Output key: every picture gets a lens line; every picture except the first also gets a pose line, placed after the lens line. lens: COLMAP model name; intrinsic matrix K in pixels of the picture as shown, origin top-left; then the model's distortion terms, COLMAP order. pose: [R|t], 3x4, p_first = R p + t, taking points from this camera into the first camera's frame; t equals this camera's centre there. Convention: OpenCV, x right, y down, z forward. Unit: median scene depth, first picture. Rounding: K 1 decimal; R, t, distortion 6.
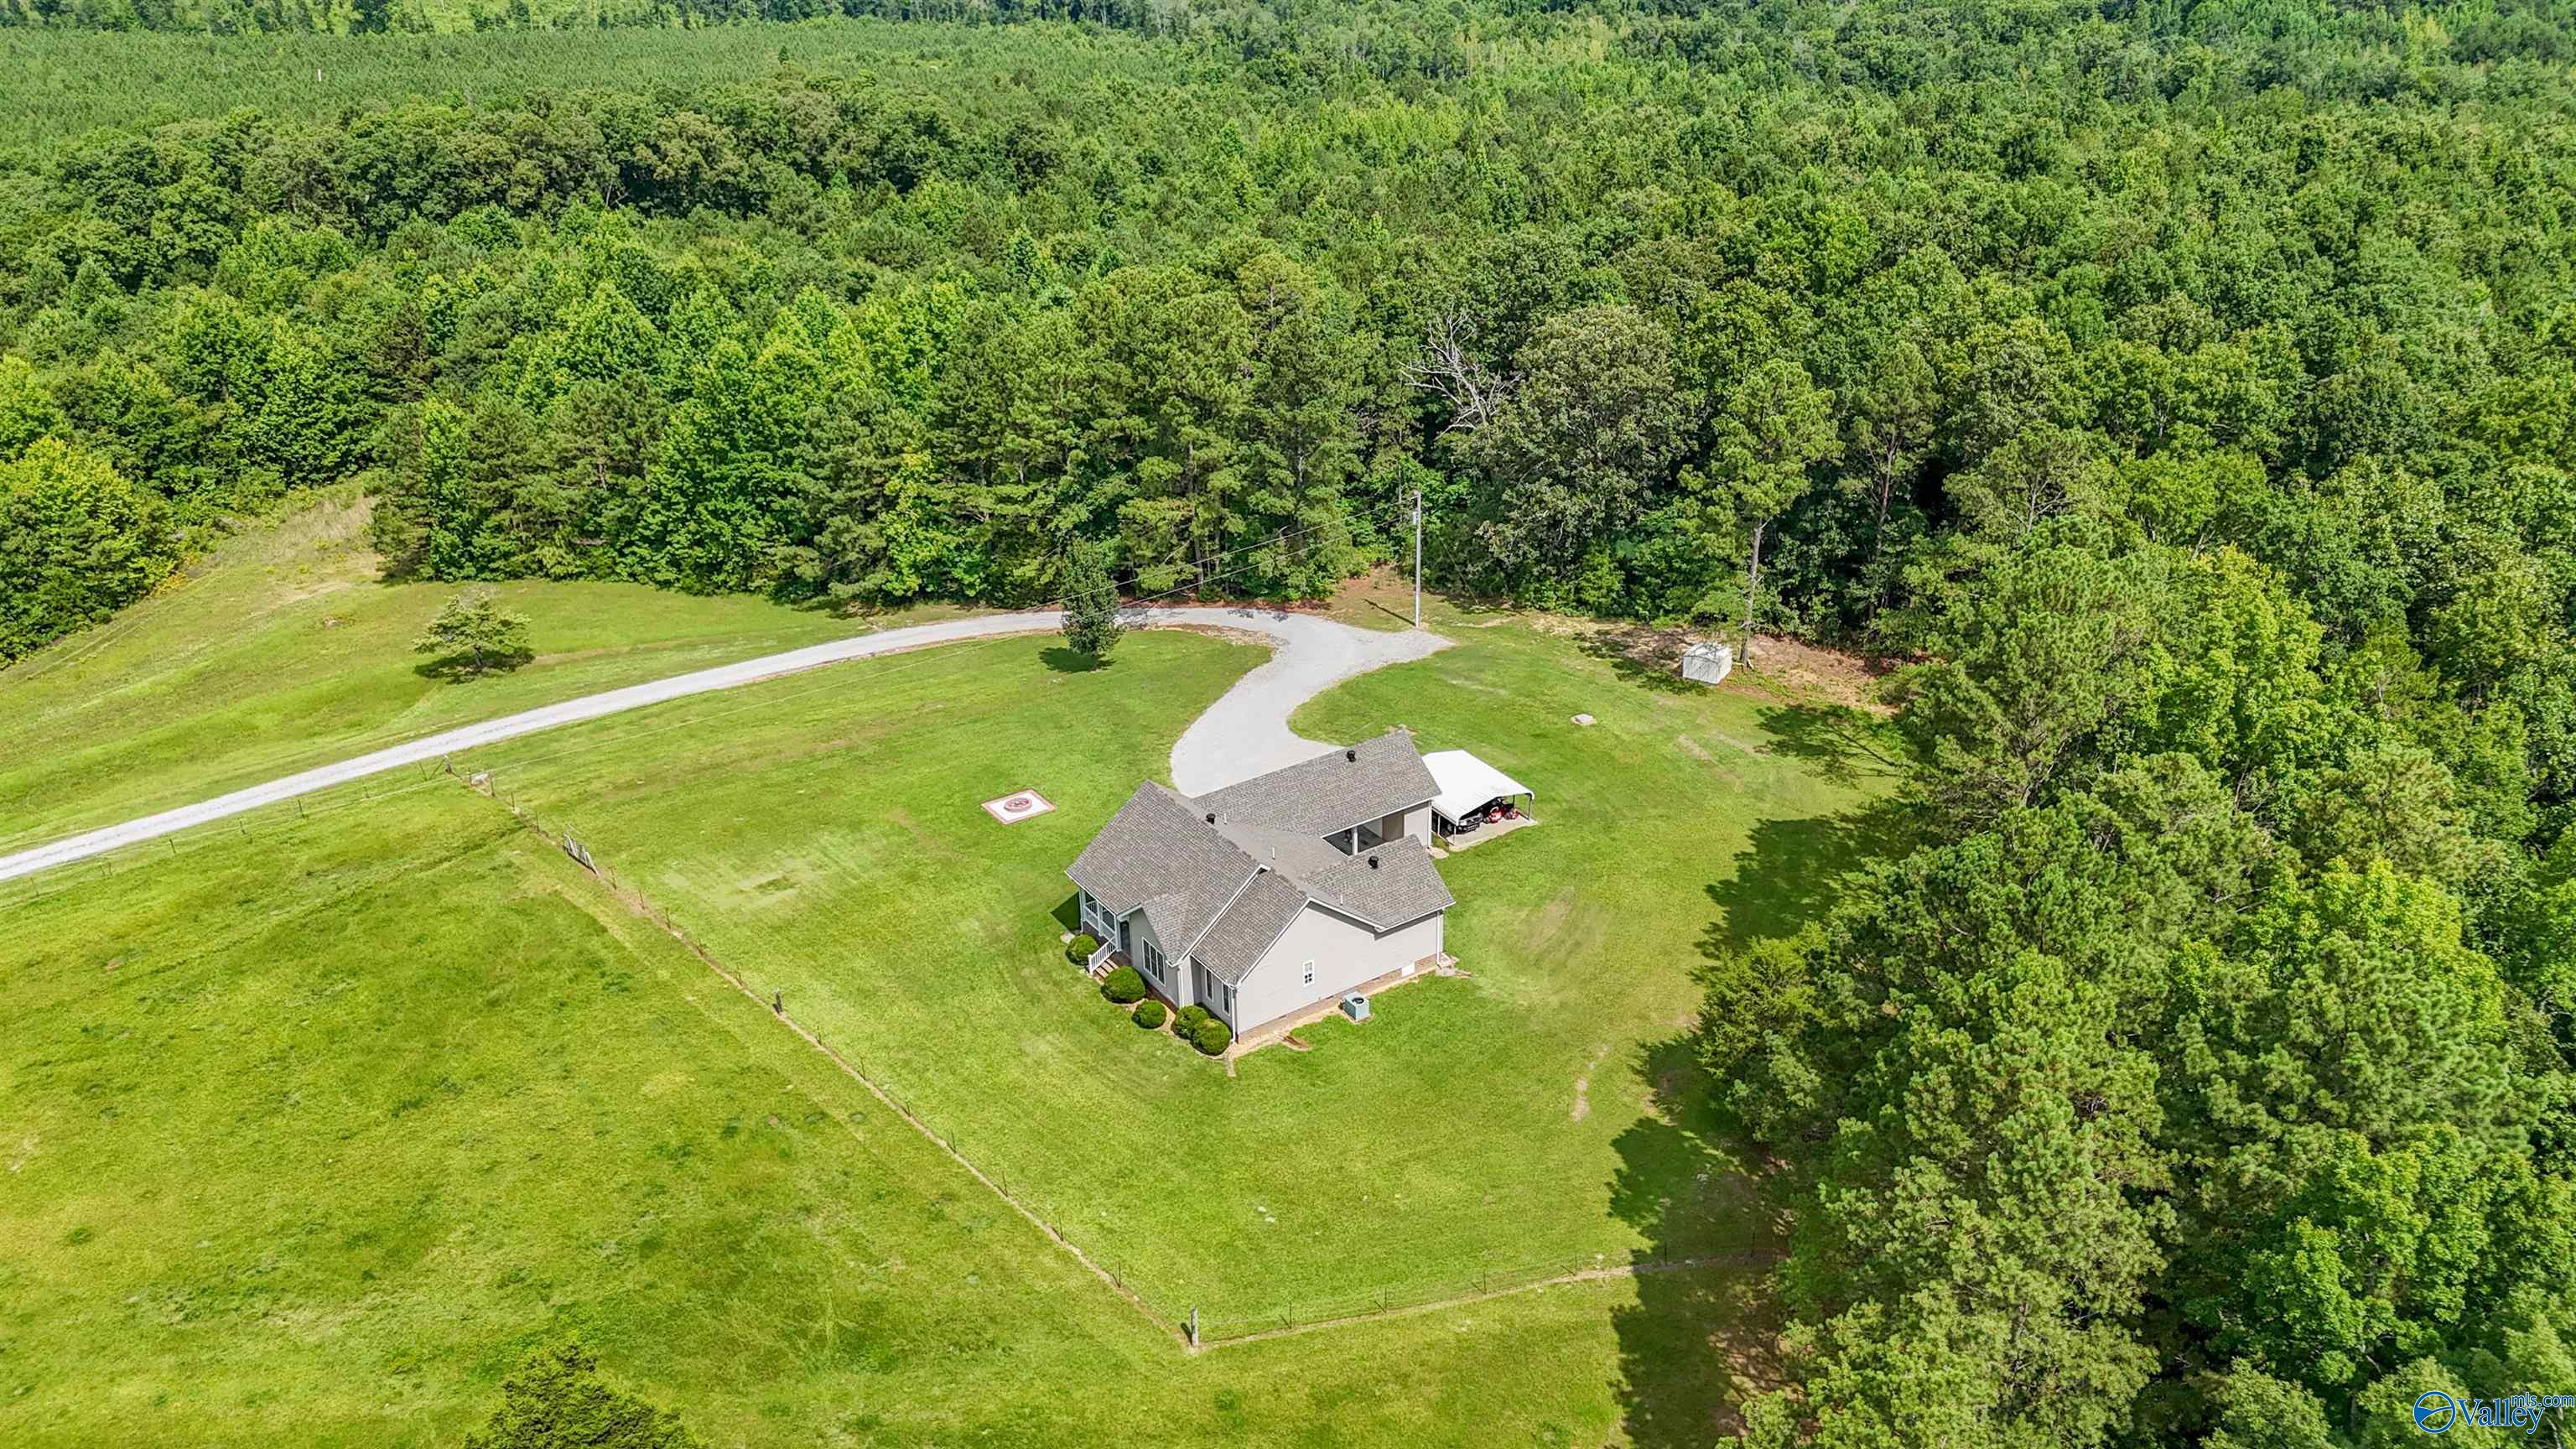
lens RADIAL K [[1885.1, 0, 1304.0], [0, 1885.1, 731.8], [0, 0, 1]] dist [0.044206, -0.004814]
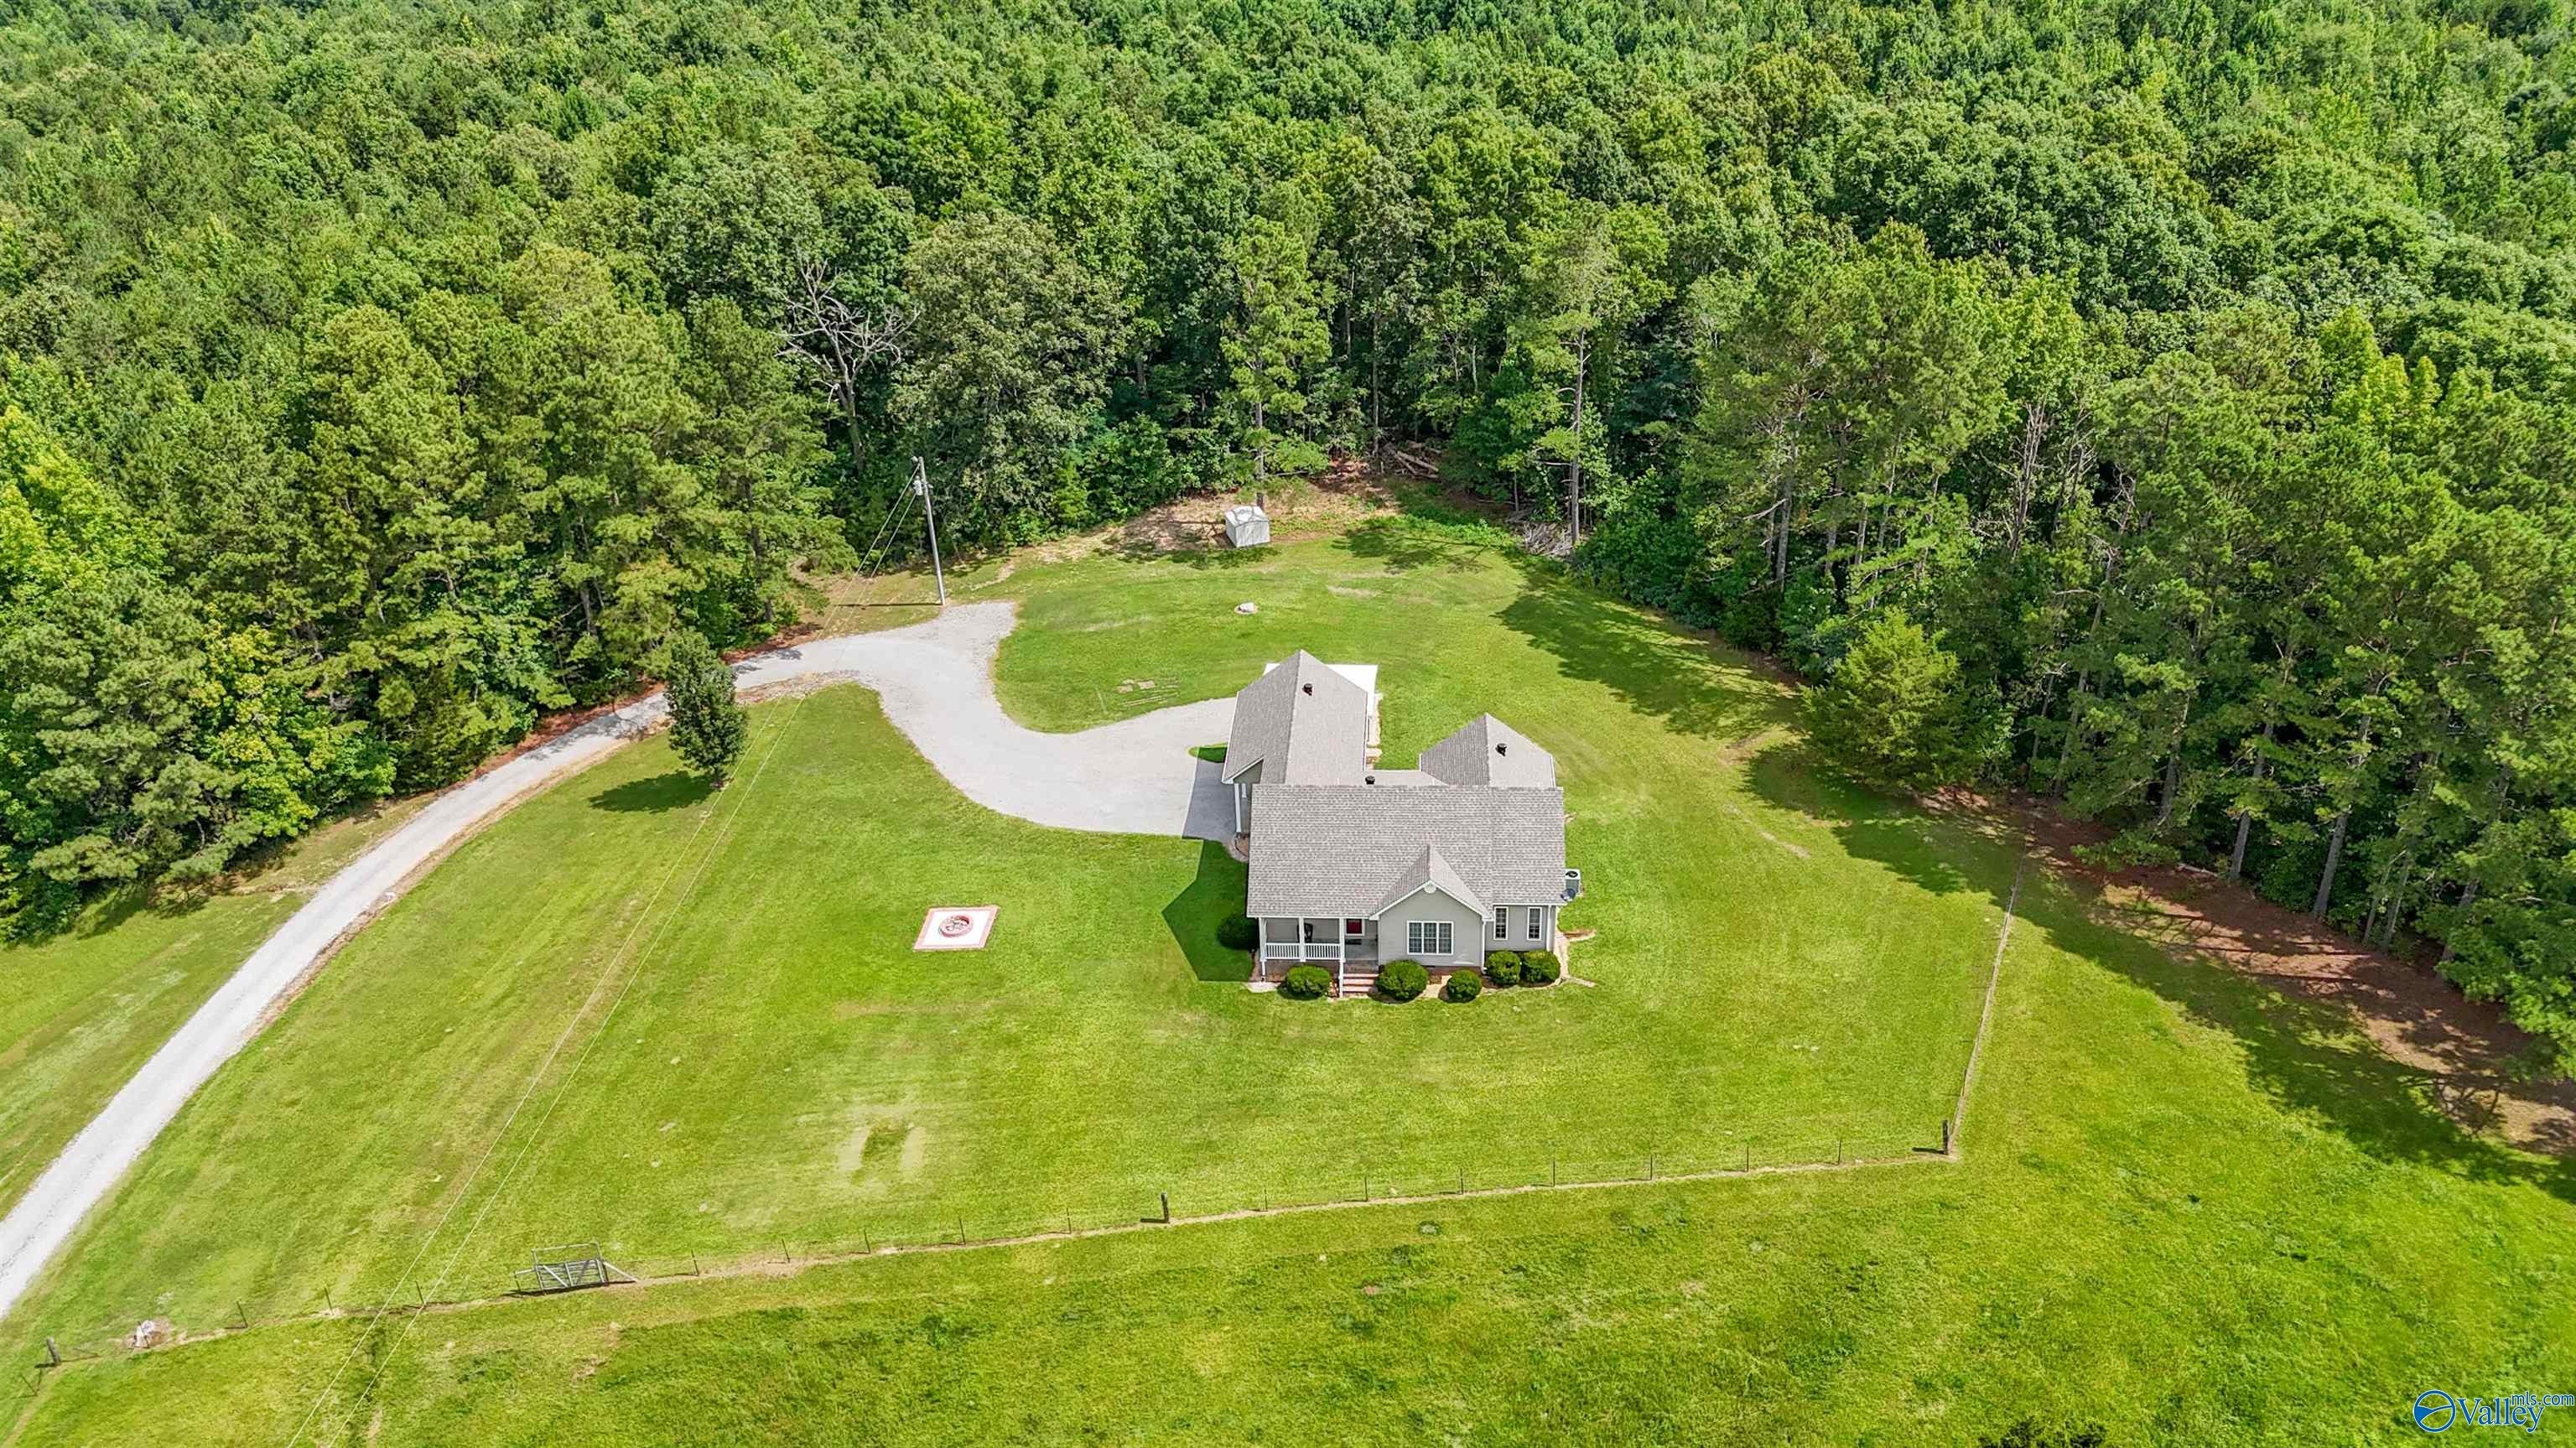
lens RADIAL K [[1885.0, 0, 1304.0], [0, 1885.0, 731.3], [0, 0, 1]] dist [0.044206, -0.004814]
pose [[0.611822, -0.390782, 0.687724, -0.631338], [0.361917, 0.911393, 0.195903, -0.152771], [-0.703342, 0.129041, 0.699041, 0.346764]]
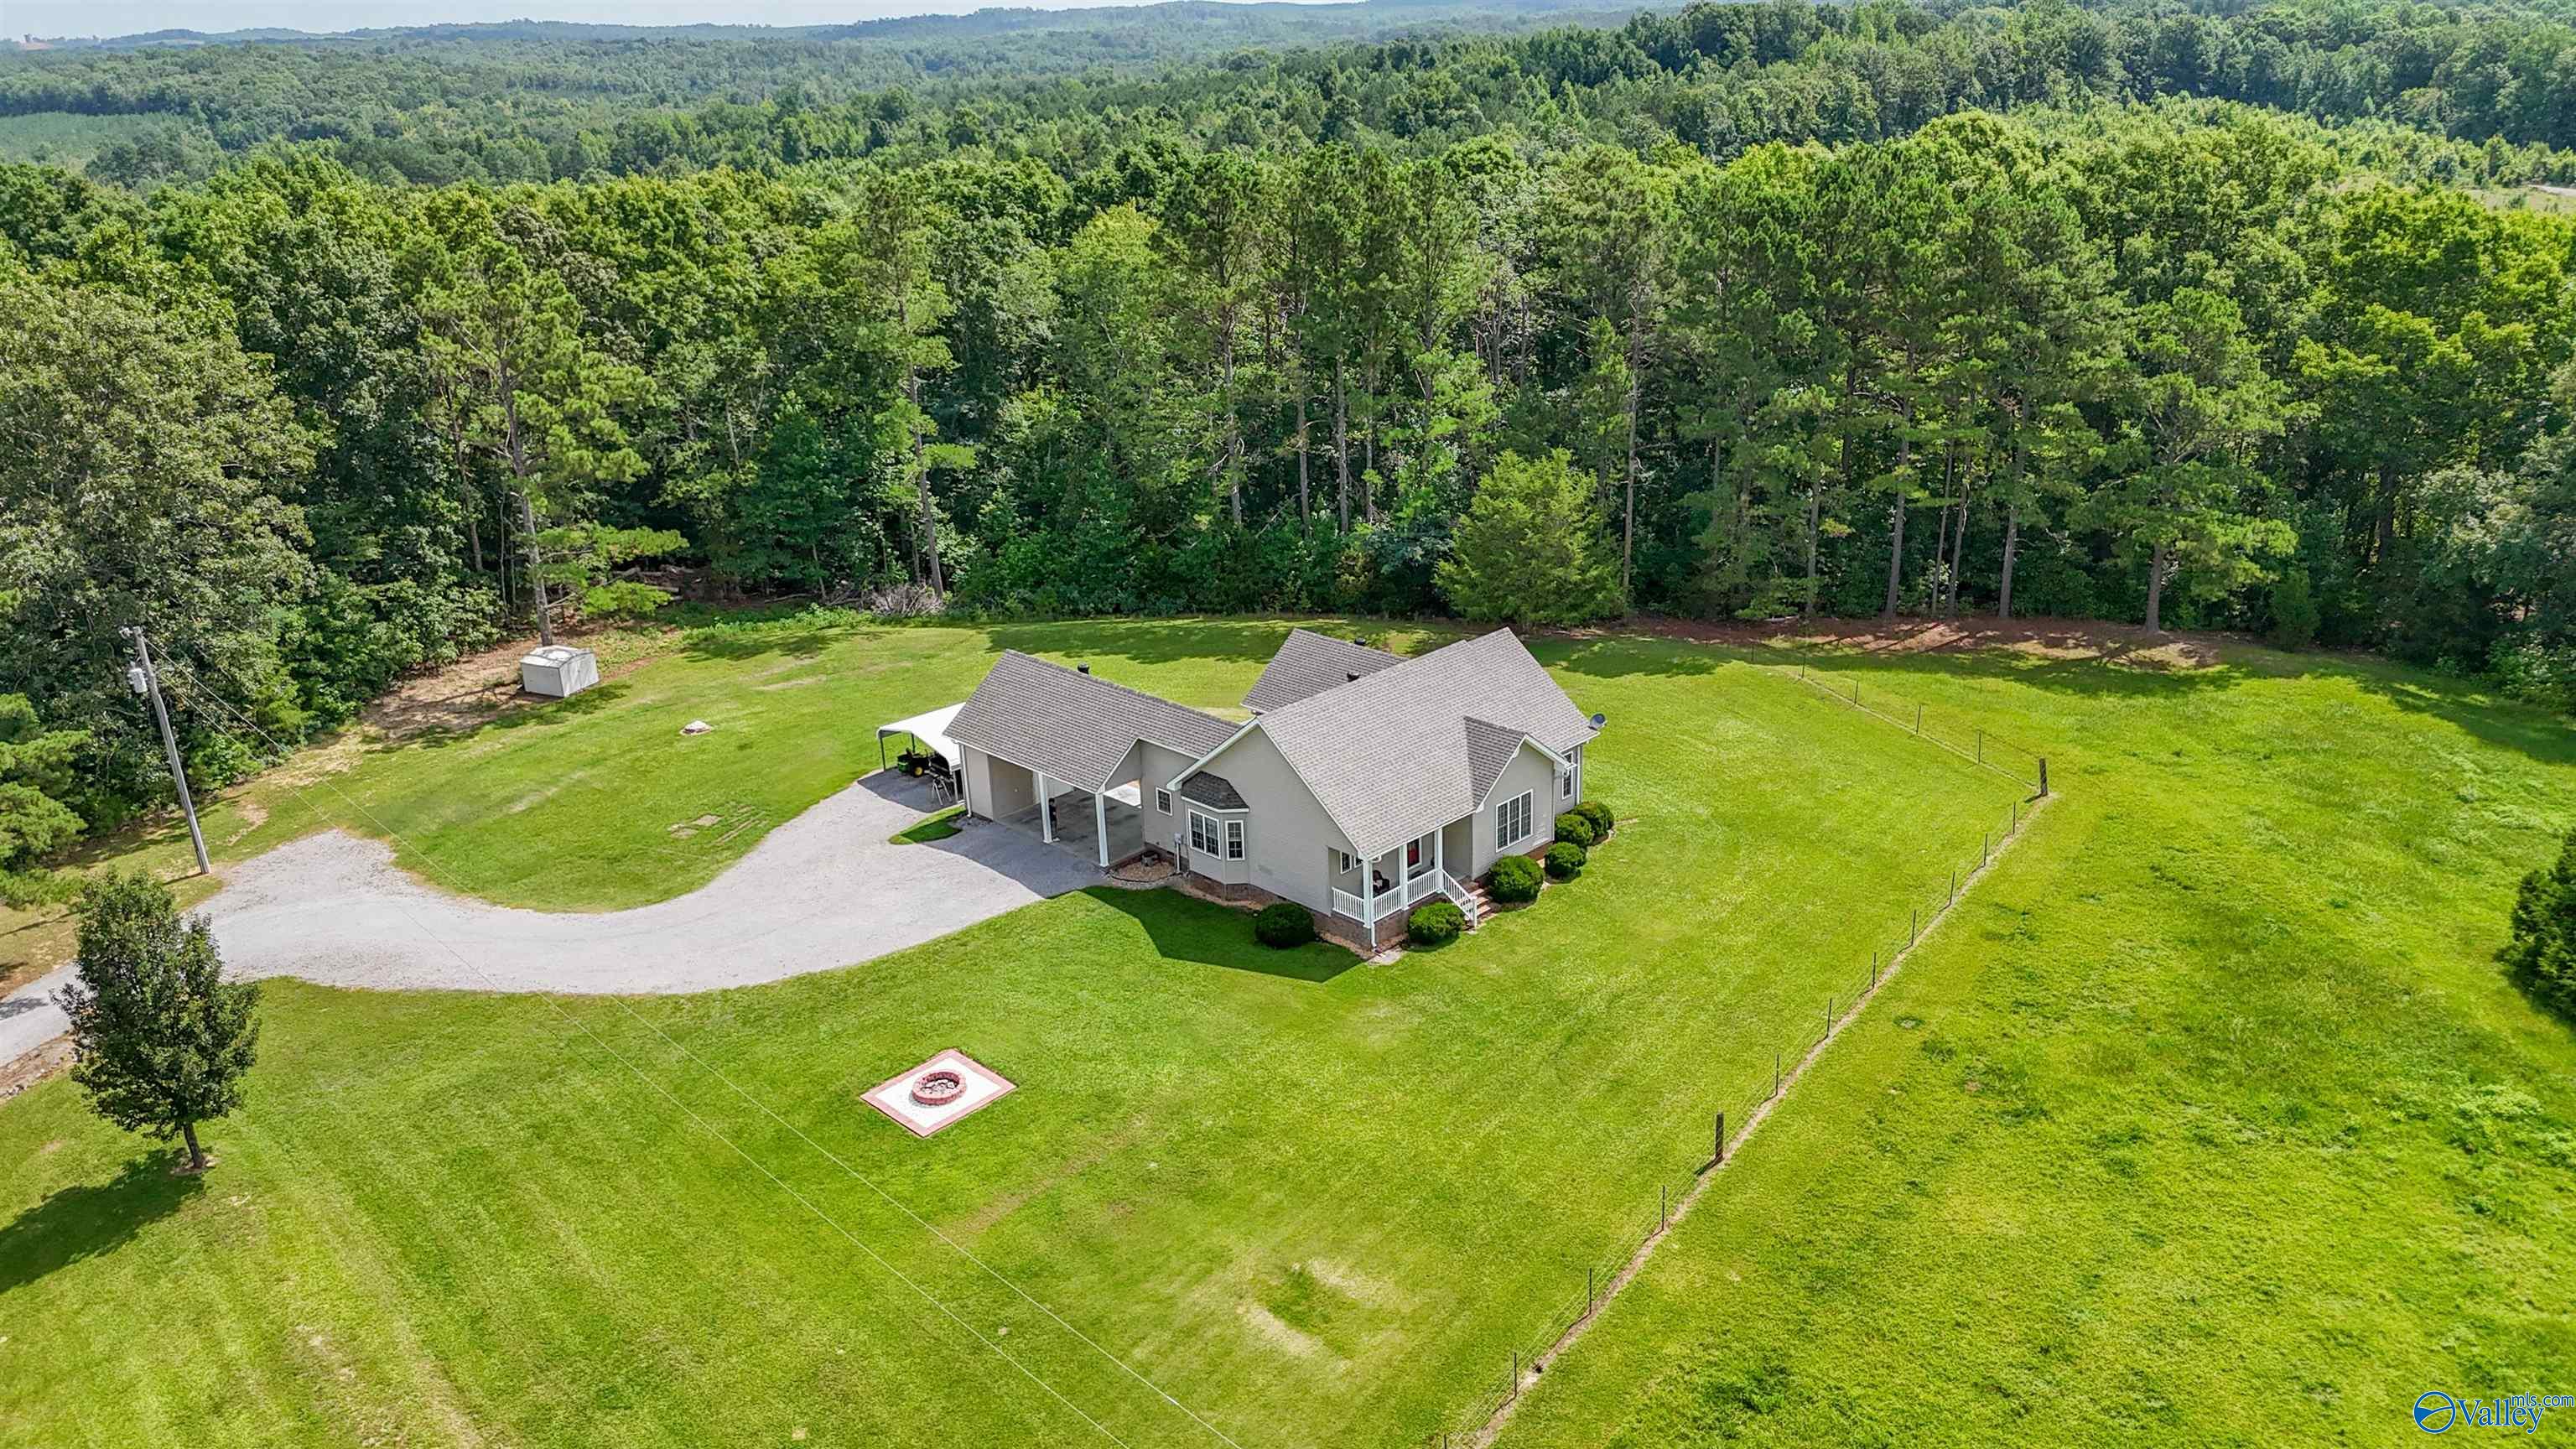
lens RADIAL K [[1892.2, 0, 1327.8], [0, 1892.2, 720.4], [0, 0, 1]] dist [0.003202, -0.000716]
pose [[-0.196750, -0.316652, 0.927912, -0.656687], [0.459017, 0.806537, 0.372560, -0.193874], [-0.866367, 0.499229, -0.013337, 0.939688]]
